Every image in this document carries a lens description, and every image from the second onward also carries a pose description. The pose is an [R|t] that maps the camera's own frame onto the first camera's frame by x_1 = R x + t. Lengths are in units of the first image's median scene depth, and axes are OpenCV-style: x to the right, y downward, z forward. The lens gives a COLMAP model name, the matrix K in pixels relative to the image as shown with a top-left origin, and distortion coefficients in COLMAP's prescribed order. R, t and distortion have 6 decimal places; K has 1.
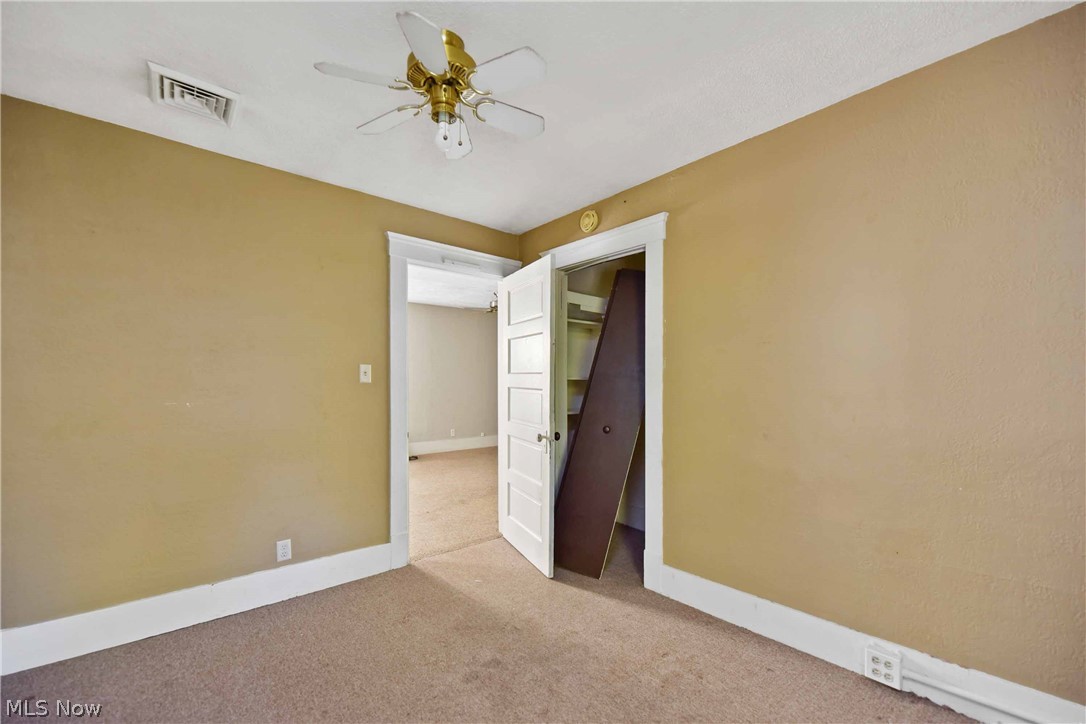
lens RADIAL K [[443.3, 0, 546.6], [0, 443.3, 388.6], [0, 0, 1]] dist [-0.003428, -0.001212]
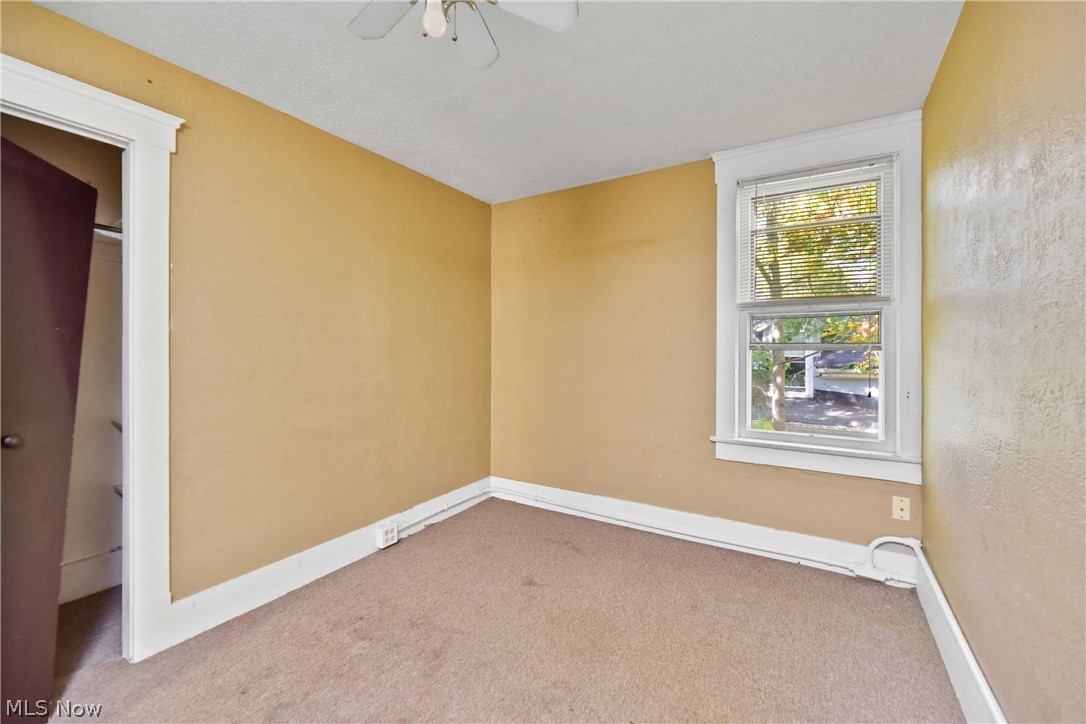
lens RADIAL K [[443.3, 0, 543.1], [0, 443.3, 353.8], [0, 0, 1]] dist [-0.003428, -0.001212]
pose [[-0.288829, -0.002069, 0.957379, -0.825055], [0.013623, 0.999888, 0.006270, -0.005941], [-0.957284, 0.014853, -0.288768, 0.865374]]
